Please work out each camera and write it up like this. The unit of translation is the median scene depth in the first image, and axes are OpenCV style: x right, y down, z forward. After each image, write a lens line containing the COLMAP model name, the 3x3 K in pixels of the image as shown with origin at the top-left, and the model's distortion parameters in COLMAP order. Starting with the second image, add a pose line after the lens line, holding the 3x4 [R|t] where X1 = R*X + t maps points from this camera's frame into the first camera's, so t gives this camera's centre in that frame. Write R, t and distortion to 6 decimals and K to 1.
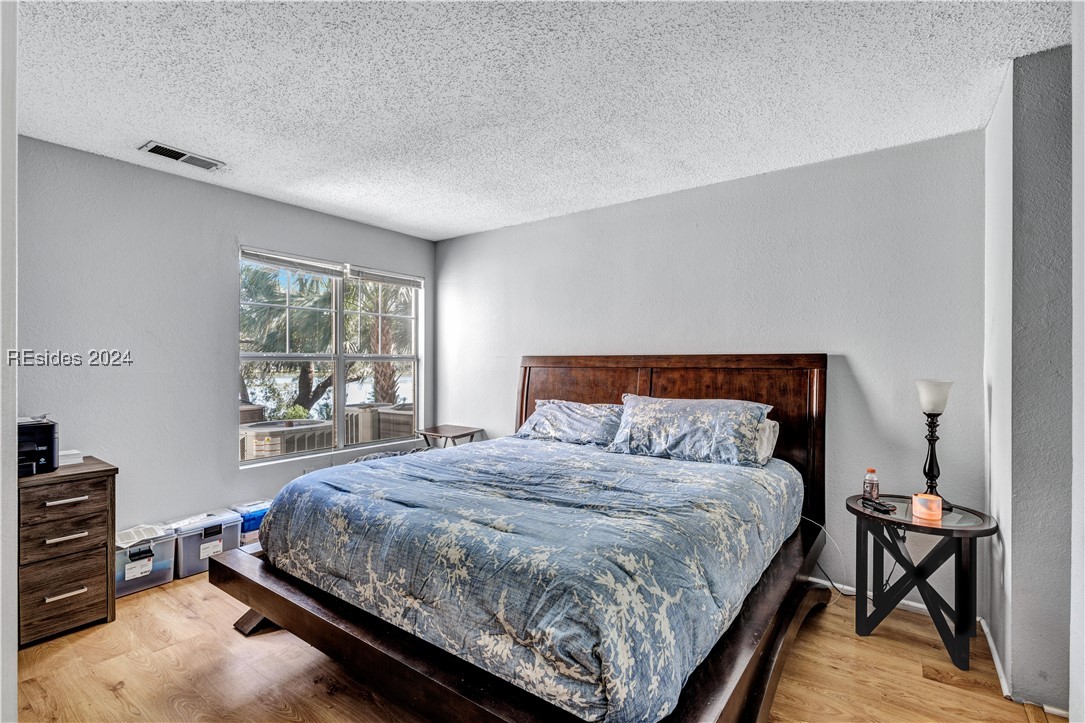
lens RADIAL K [[500.5, 0, 541.1], [0, 500.5, 361.1], [0, 0, 1]] dist [0.003534, -0.000006]
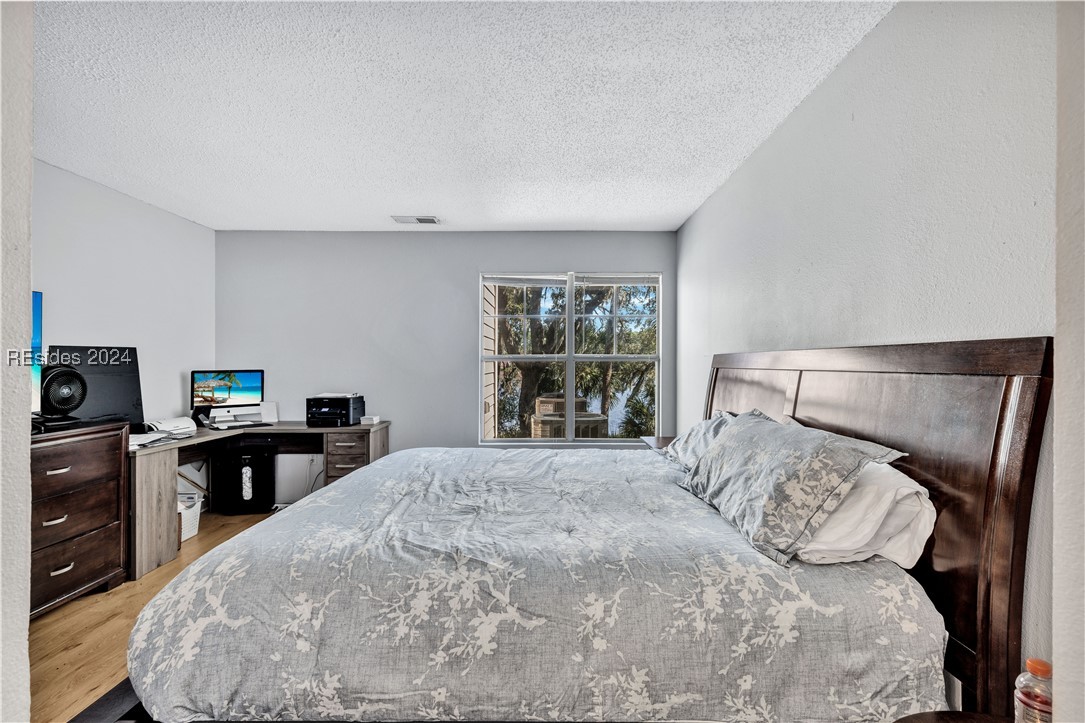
lens RADIAL K [[497.0, 0, 548.3], [0, 497.0, 366.1], [0, 0, 1]] dist [0.002699, 0.000103]
pose [[0.592504, 0.006051, -0.805545, 1.012550], [-0.000627, 0.999975, 0.007050, 0.006418], [0.805567, -0.003672, 0.592493, 0.712422]]
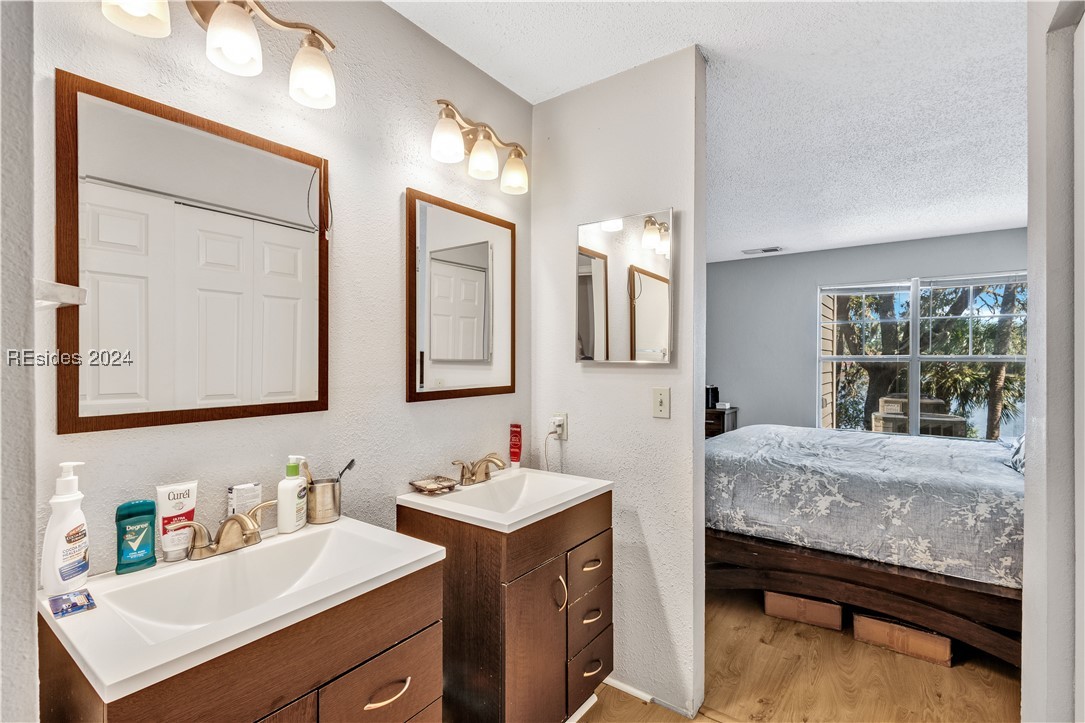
lens RADIAL K [[496.8, 0, 542.5], [0, 496.8, 361.5], [0, 0, 1]] dist [0.010164, -0.000748]
pose [[-0.003386, 0.000803, -0.999994, 1.718064], [-0.004402, 0.999990, 0.000818, 0.004266], [0.999985, 0.004405, -0.003383, 0.316843]]
